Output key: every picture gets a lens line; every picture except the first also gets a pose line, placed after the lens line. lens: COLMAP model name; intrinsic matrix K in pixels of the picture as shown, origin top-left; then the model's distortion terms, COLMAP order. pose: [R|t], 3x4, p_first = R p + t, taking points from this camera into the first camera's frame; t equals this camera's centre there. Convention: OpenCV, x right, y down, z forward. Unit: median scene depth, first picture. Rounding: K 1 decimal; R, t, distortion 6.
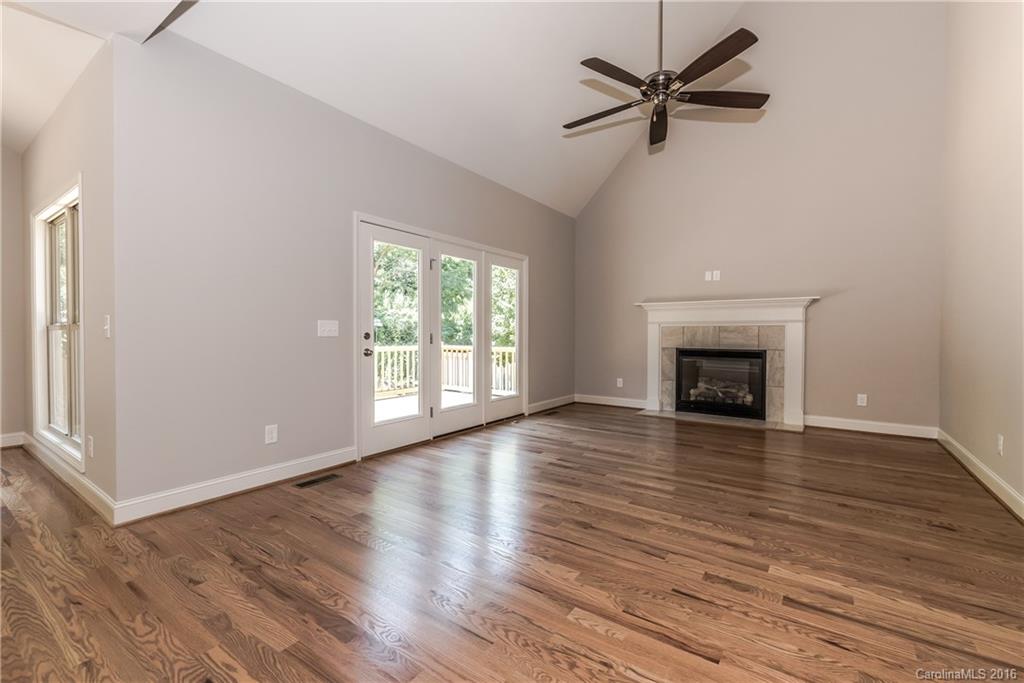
lens RADIAL K [[446.7, 0, 512.0], [0, 446.7, 341.5], [0, 0, 1]] dist [-0.000294, 0.000032]
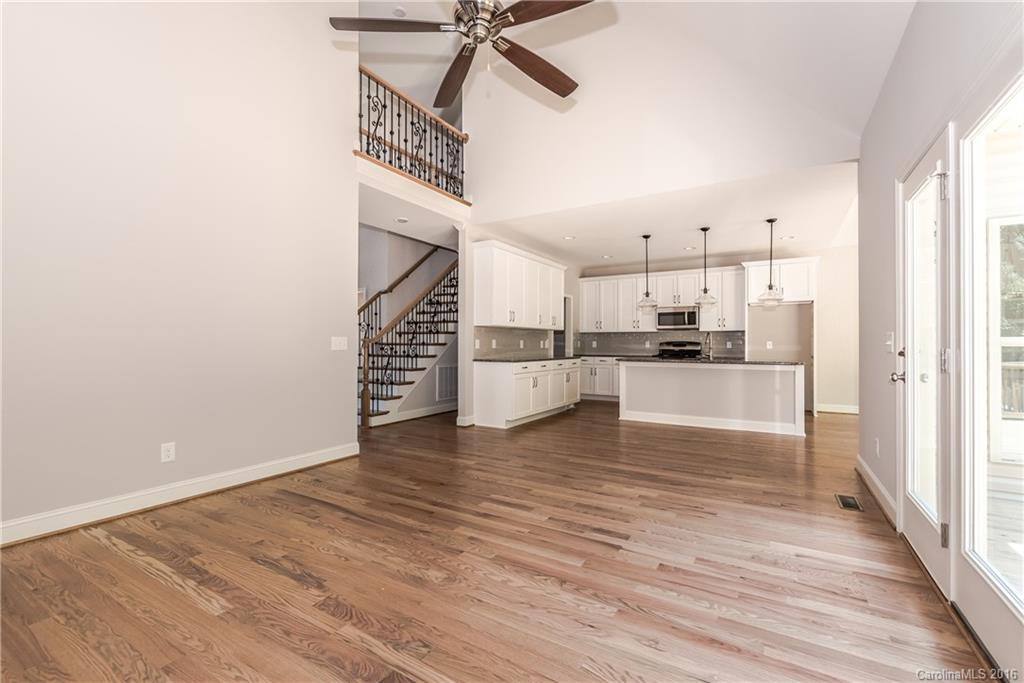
lens RADIAL K [[446.7, 0, 512.0], [0, 446.7, 341.5], [0, 0, 1]] dist [-0.000294, 0.000032]
pose [[-0.996895, -0.006383, -0.078477, 0.281471], [-0.007170, 0.999927, 0.009760, -0.027014], [0.078409, 0.010292, -0.996868, 1.486677]]
